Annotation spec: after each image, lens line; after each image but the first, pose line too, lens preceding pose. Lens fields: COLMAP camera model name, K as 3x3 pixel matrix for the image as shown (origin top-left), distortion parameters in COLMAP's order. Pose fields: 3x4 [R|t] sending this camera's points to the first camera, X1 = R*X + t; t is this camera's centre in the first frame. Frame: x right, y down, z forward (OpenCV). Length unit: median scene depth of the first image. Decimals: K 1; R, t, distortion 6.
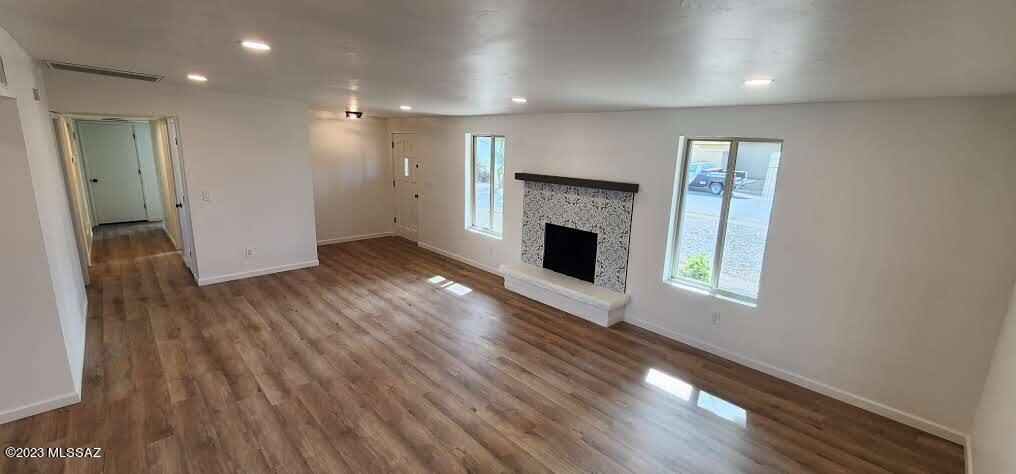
lens RADIAL K [[420.3, 0, 510.6], [0, 420.3, 228.7], [0, 0, 1]] dist [-0.000873, -0.000181]
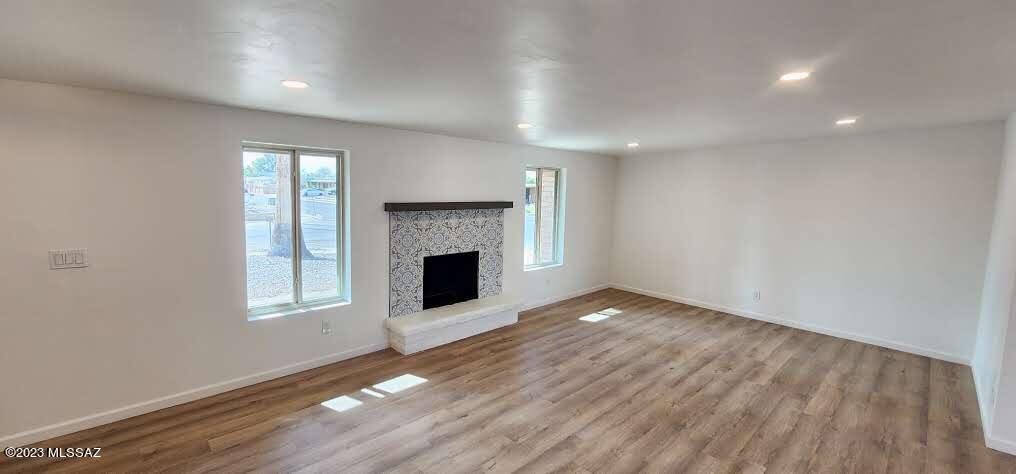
lens RADIAL K [[420.3, 0, 510.6], [0, 420.3, 228.7], [0, 0, 1]] dist [-0.000873, -0.000181]
pose [[-0.014999, -0.129964, 0.991405, -0.856617], [0.174749, 0.975916, 0.130577, -0.170112], [-0.984499, 0.175205, 0.008073, 0.900984]]
